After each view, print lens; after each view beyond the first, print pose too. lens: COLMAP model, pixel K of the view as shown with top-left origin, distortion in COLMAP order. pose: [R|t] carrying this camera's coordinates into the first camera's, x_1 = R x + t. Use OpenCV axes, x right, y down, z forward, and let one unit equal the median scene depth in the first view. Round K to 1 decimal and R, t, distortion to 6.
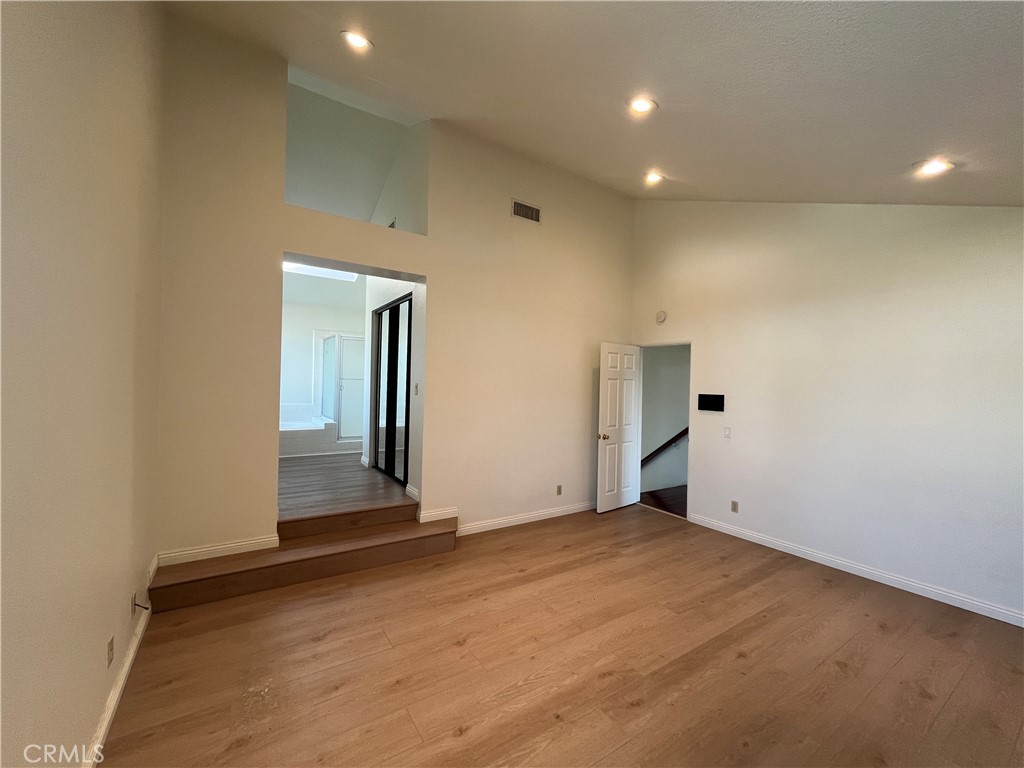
lens RADIAL K [[414.8, 0, 512.5], [0, 414.8, 383.3], [0, 0, 1]] dist [0.008790, 0.000171]
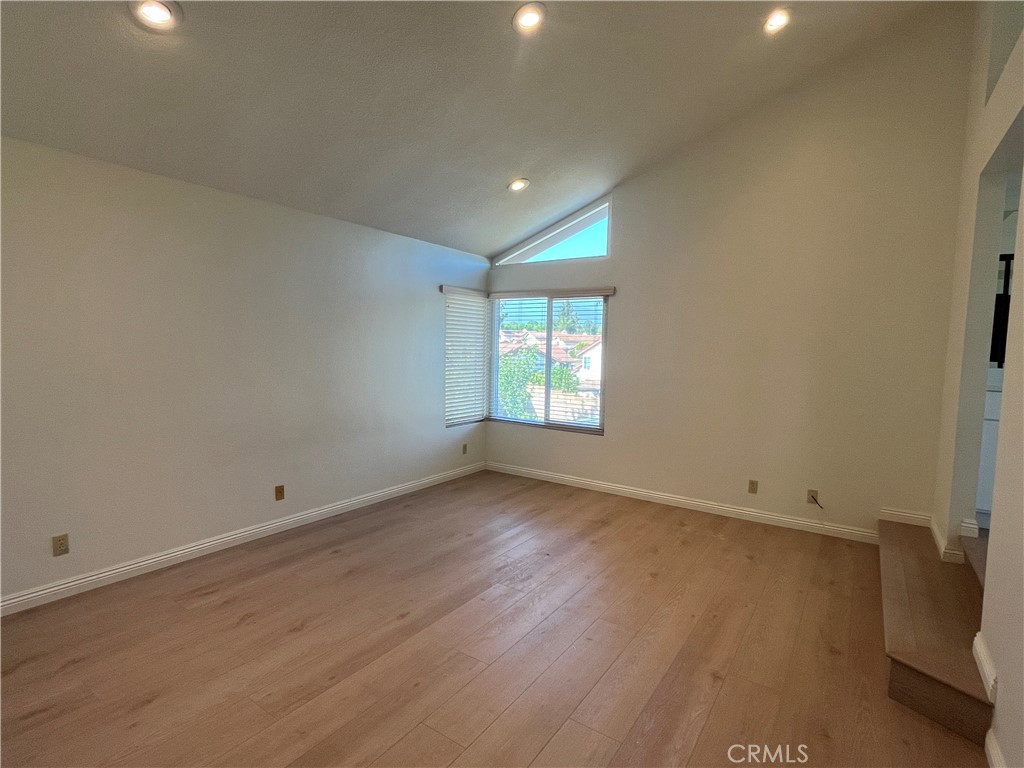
lens RADIAL K [[510.7, 0, 512.8], [0, 510.7, 384.1], [0, 0, 1]] dist [0.000457, 0.000041]
pose [[-0.924525, -0.017761, -0.380707, 0.691009], [-0.047237, 0.996551, 0.068220, 0.035582], [0.378182, 0.081054, -0.922176, 1.904026]]
